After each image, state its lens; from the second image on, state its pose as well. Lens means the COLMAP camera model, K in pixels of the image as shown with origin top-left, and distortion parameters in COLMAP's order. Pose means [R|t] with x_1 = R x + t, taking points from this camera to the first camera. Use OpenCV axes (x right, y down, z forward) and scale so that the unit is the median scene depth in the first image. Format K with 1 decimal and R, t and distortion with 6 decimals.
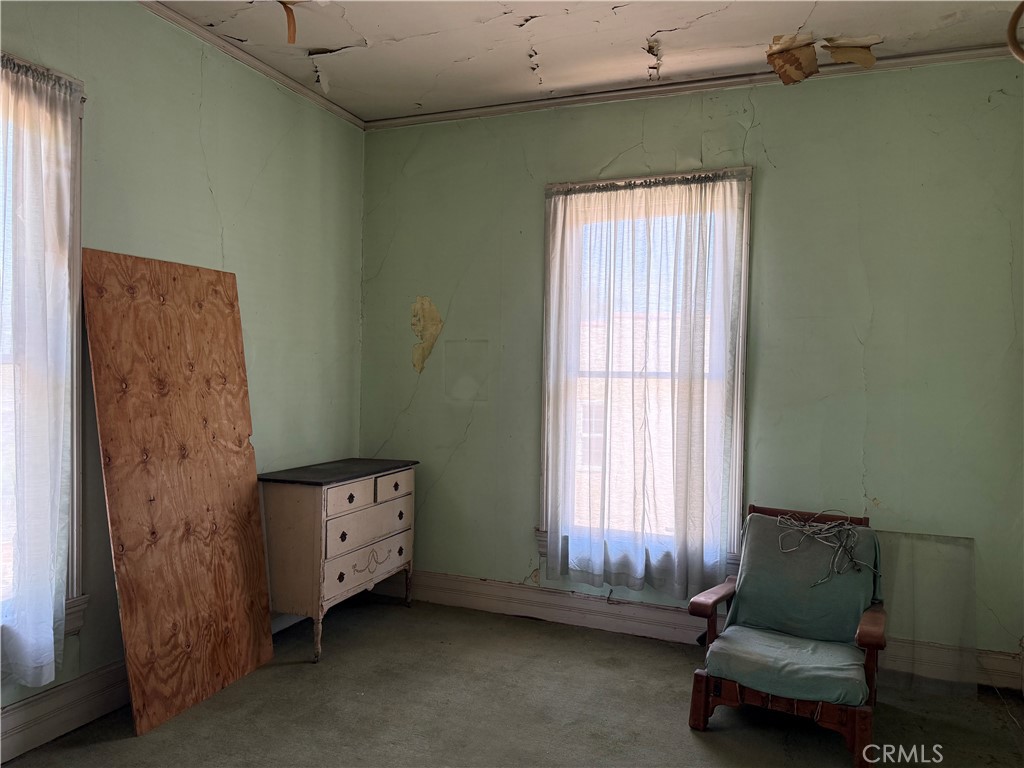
lens RADIAL K [[732.2, 0, 503.5], [0, 732.2, 388.7], [0, 0, 1]] dist [0.002243, -0.000206]
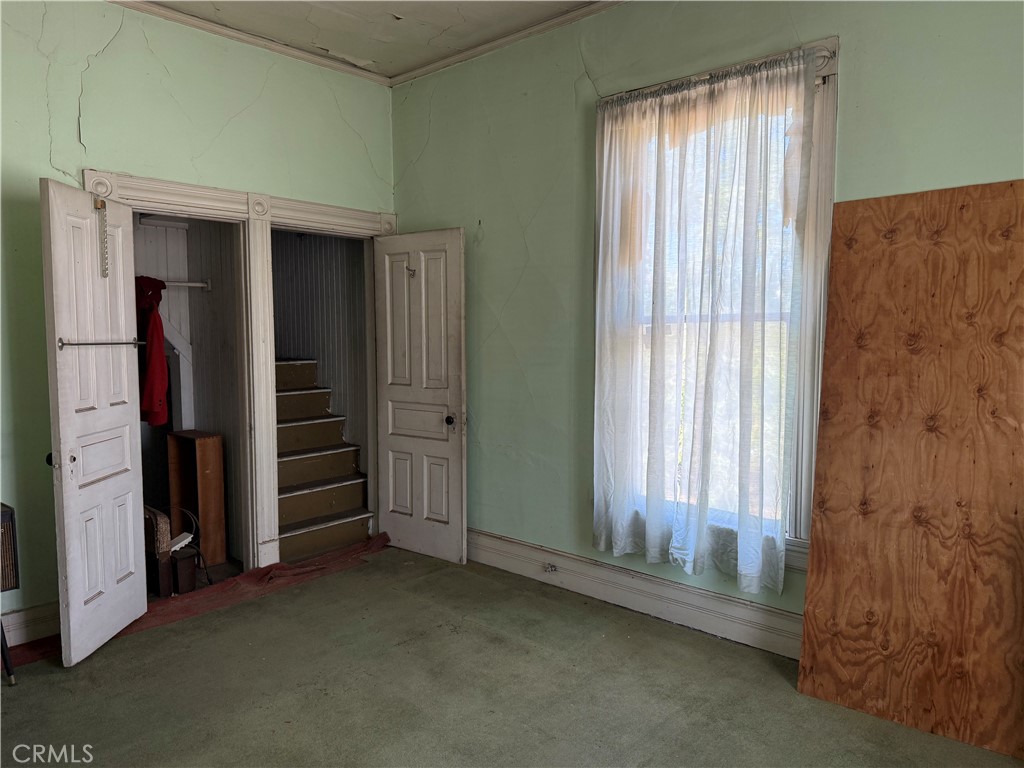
lens RADIAL K [[732.2, 0, 503.5], [0, 732.2, 388.7], [0, 0, 1]] dist [0.002243, -0.000206]
pose [[-0.337898, 0.056040, -0.939513, 0.499666], [-0.027797, 0.997196, 0.069478, 0.004958], [0.940772, 0.049592, -0.335393, 0.850652]]
